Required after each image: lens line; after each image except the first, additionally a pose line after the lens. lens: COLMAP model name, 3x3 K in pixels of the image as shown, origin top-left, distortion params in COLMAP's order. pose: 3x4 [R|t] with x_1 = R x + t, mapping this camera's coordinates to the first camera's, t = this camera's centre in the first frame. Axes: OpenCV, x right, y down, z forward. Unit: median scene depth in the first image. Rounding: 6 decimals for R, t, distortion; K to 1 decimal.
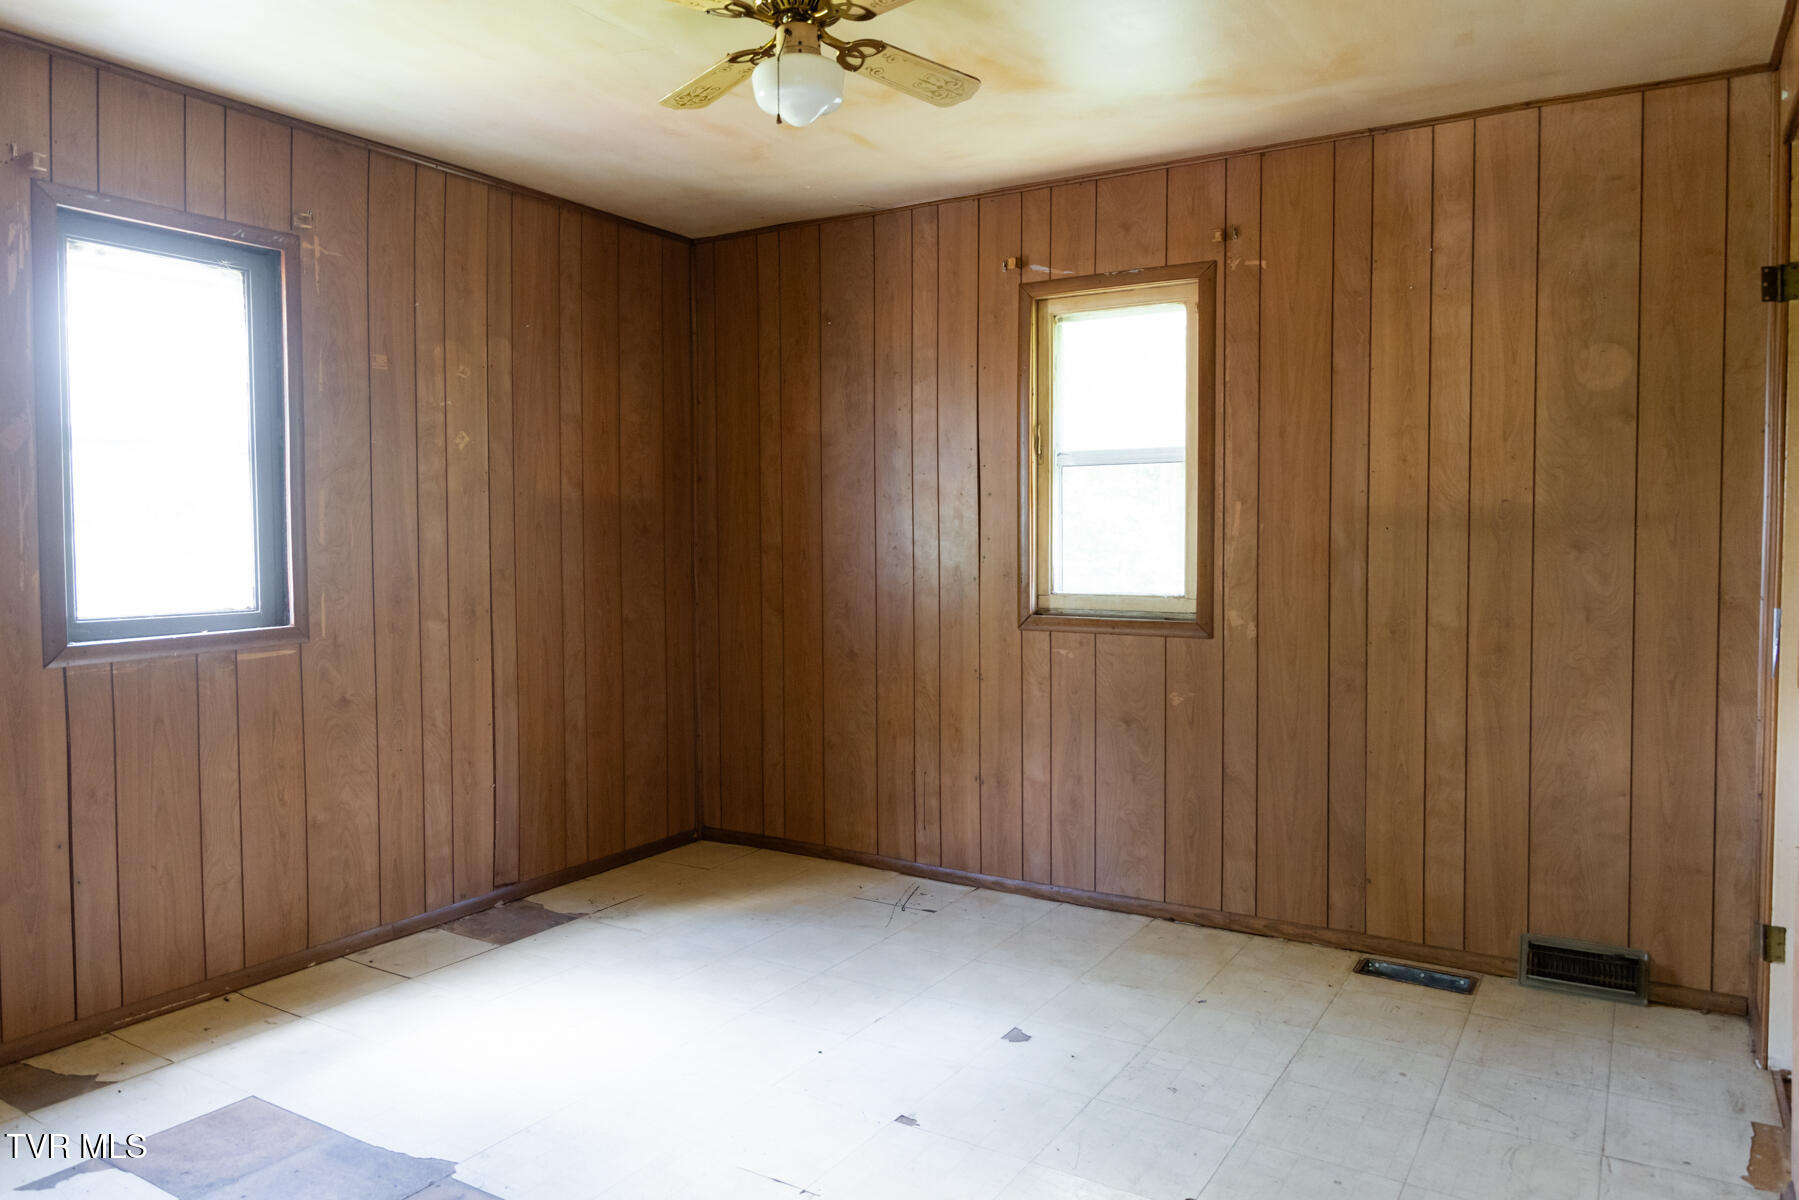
lens RADIAL K [[1288.8, 0, 899.5], [0, 1288.8, 600.0], [0, 0, 1]] dist [-0.006875, -0.004356]
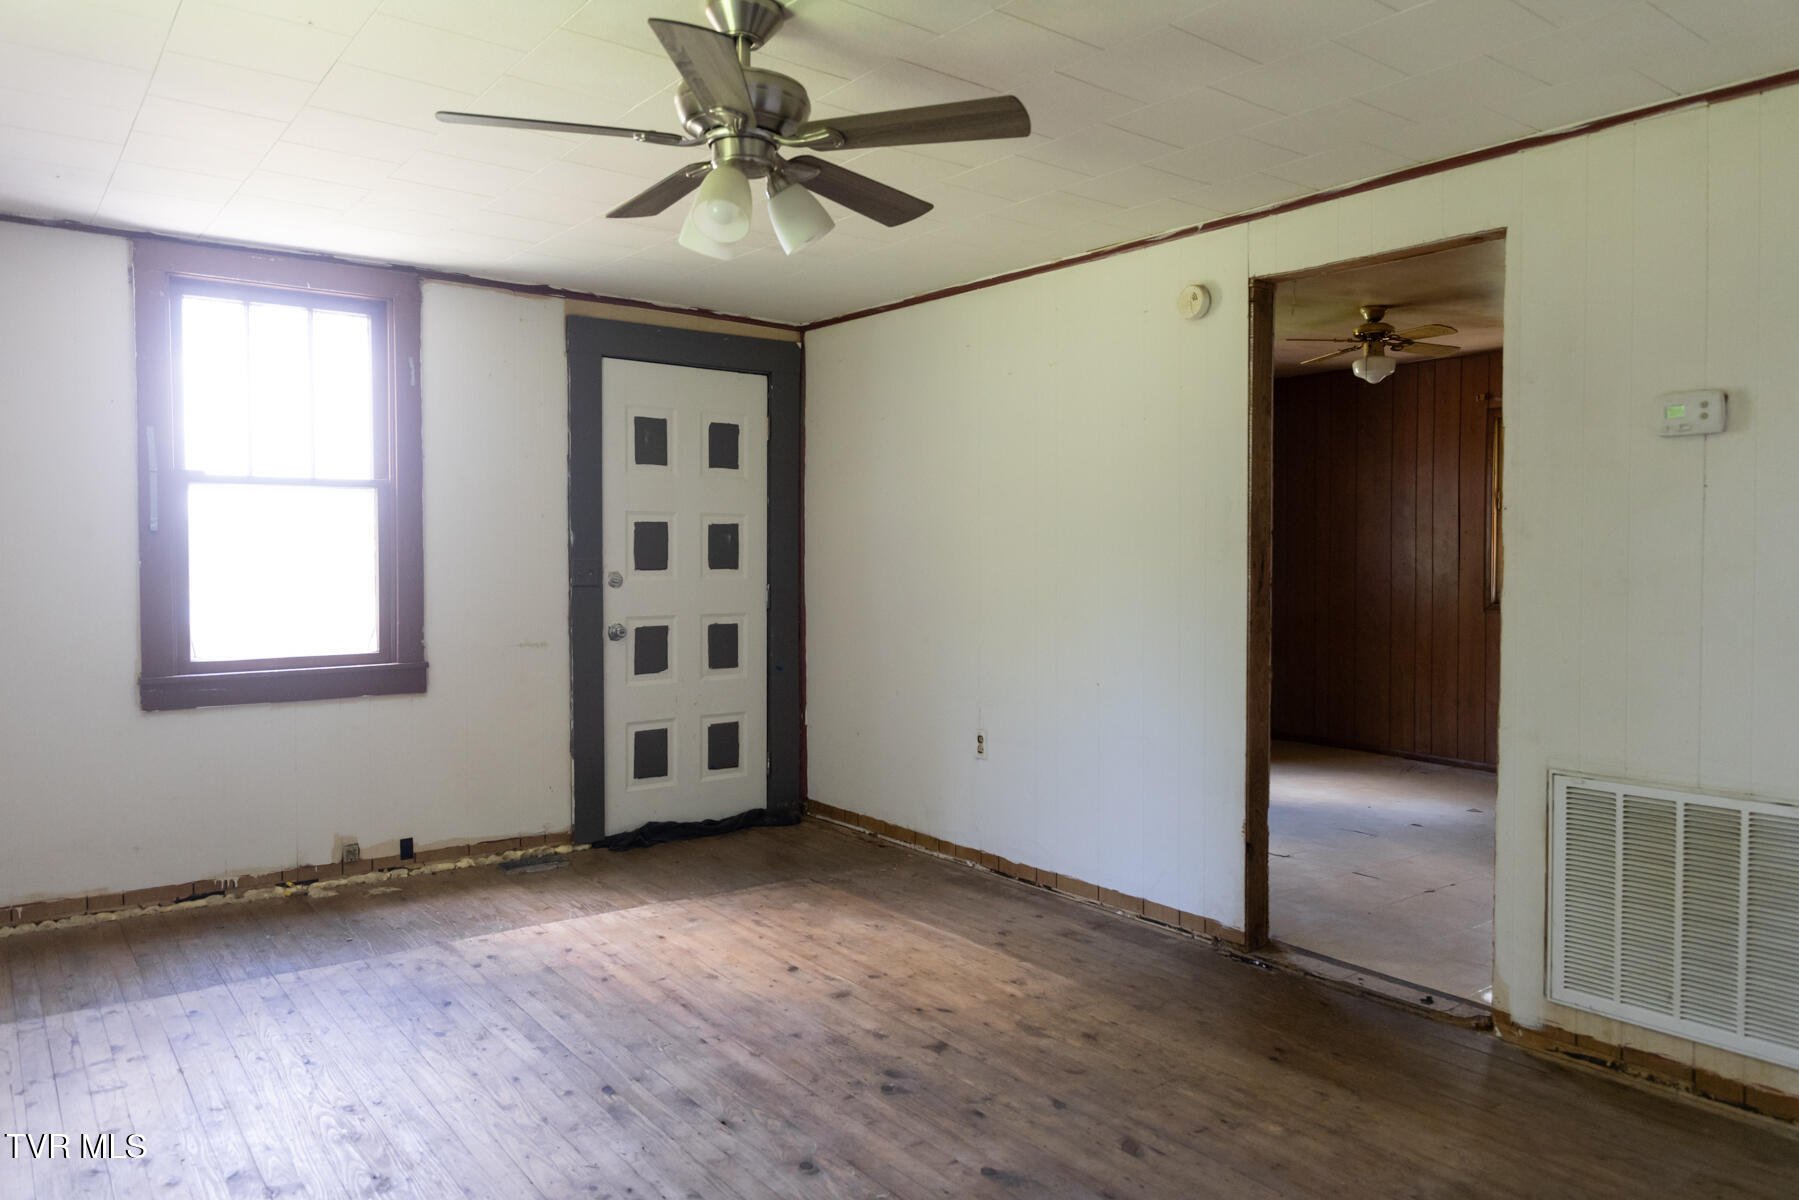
lens RADIAL K [[1191.8, 0, 899.5], [0, 1191.8, 600.0], [0, 0, 1]] dist [-0.003420, -0.004499]
pose [[0.927398, 0.014373, -0.373799, -0.033099], [-0.017246, 0.999842, -0.004341, 0.025192], [0.373678, 0.010473, 0.927499, -0.698656]]
